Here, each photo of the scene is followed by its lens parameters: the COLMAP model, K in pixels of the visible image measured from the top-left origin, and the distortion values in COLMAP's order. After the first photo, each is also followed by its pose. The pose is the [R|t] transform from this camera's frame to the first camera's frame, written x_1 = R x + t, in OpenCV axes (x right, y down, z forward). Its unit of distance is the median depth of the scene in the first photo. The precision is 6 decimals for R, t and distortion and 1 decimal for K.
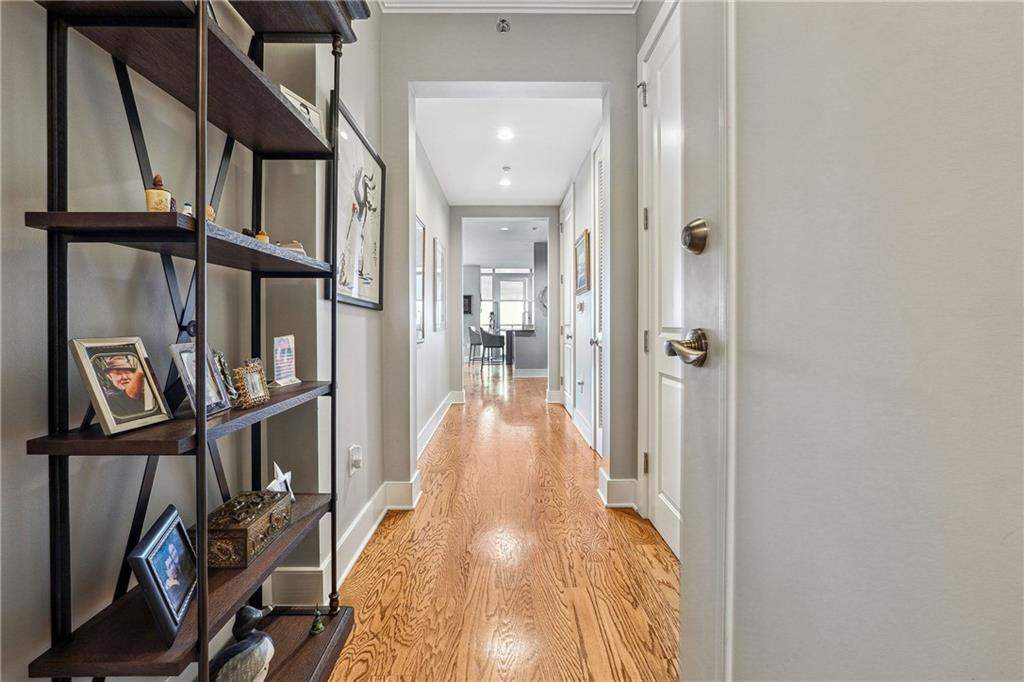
lens RADIAL K [[434.9, 0, 510.2], [0, 434.9, 331.5], [0, 0, 1]] dist [-0.018895, 0.005539]
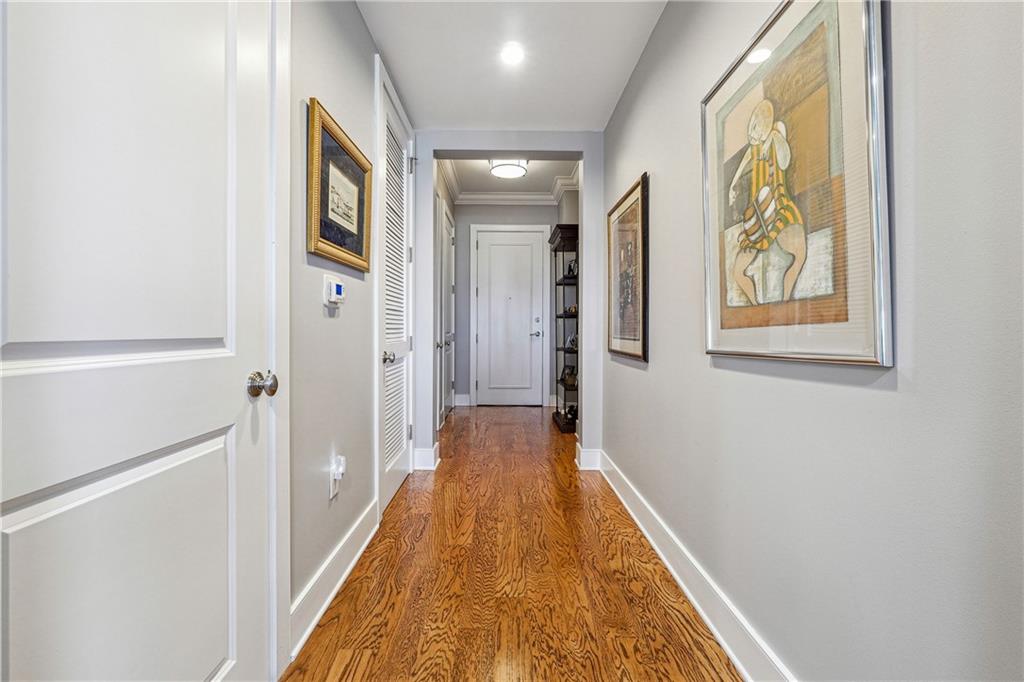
lens RADIAL K [[434.9, 0, 514.1], [0, 434.9, 334.4], [0, 0, 1]] dist [-0.018895, 0.005539]
pose [[-0.999995, -0.000843, -0.002962, -0.013110], [-0.000911, 0.999737, 0.022918, -0.032212], [0.002942, 0.022921, -0.999733, 1.955109]]
